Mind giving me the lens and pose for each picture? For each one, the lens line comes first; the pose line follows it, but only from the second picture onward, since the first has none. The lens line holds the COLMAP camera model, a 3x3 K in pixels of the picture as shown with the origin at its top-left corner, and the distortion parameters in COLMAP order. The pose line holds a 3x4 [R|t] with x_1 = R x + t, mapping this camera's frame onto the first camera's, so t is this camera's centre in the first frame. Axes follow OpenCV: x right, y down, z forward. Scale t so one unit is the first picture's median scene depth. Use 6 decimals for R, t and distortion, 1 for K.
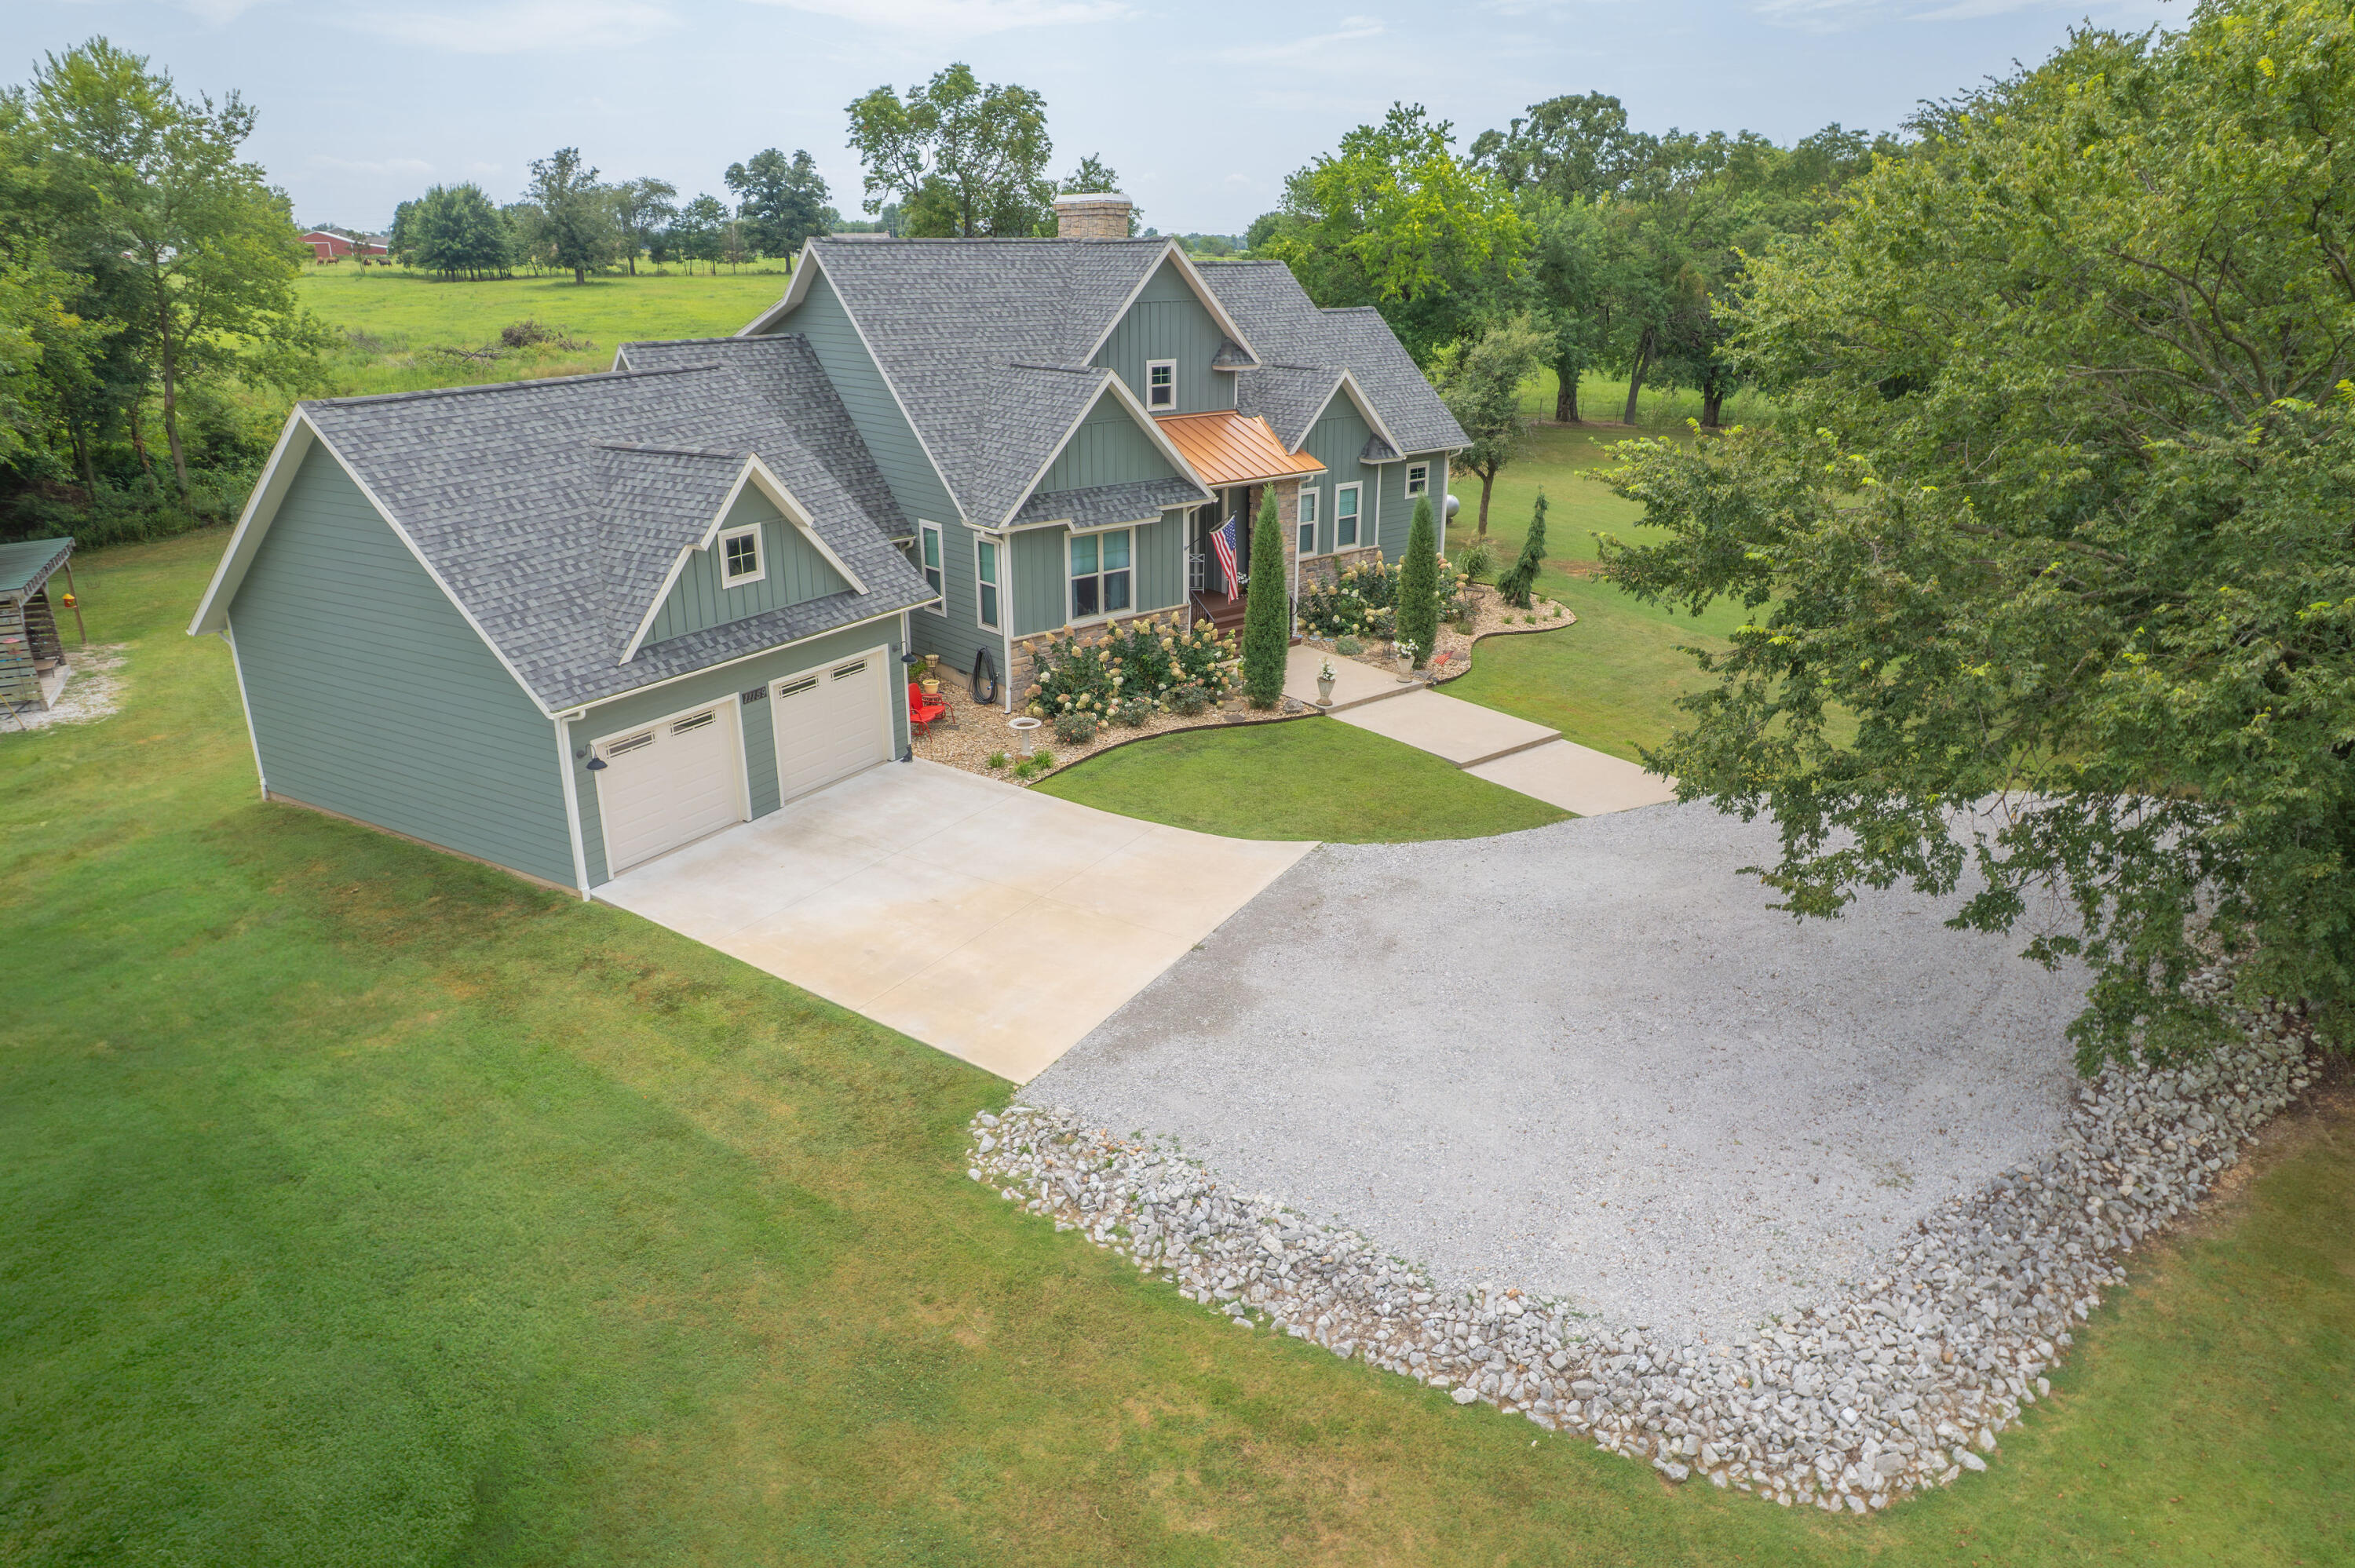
lens RADIAL K [[1504.8, 0, 1187.7], [0, 1504.8, 712.9], [0, 0, 1]] dist [-0.041994, 0.009831]
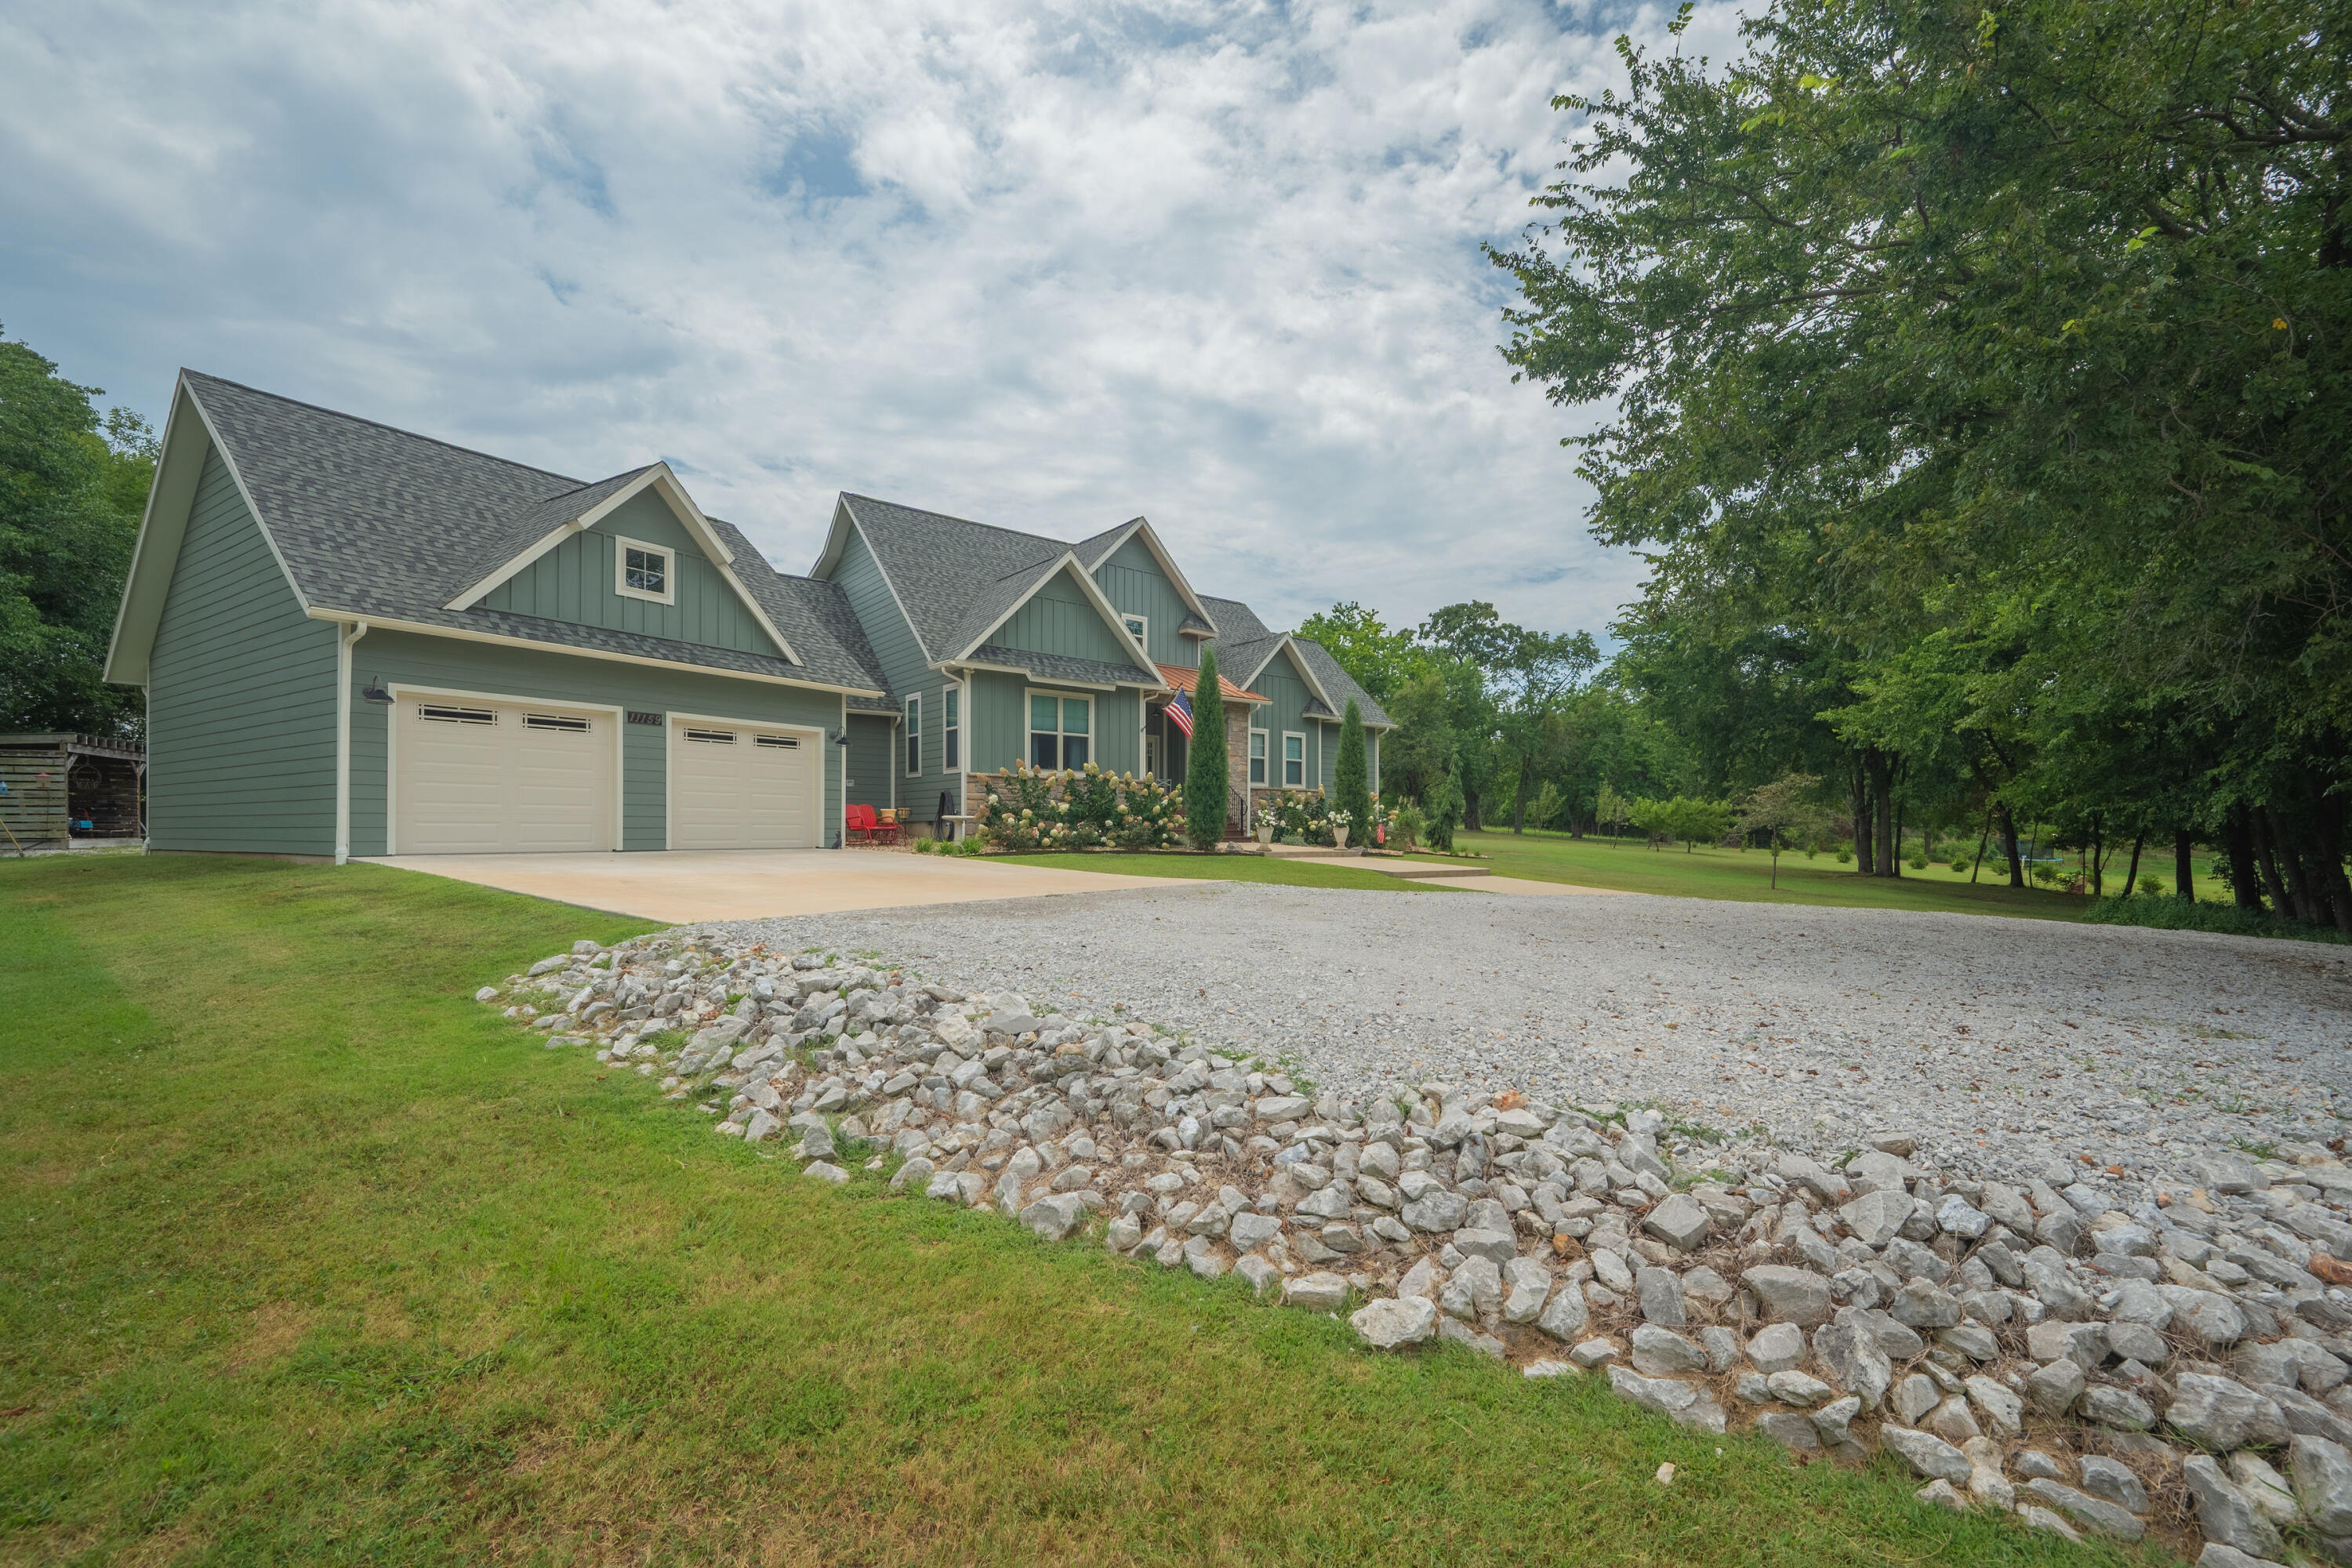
lens RADIAL K [[966.2, 0, 1205.3], [0, 966.2, 815.3], [0, 0, 1]] dist [0.002866, -0.000329]
pose [[0.999704, -0.000850, -0.024314, 0.134810], [-0.006717, 0.950895, -0.309439, 0.373781], [0.023383, 0.309511, 0.950608, 0.688900]]
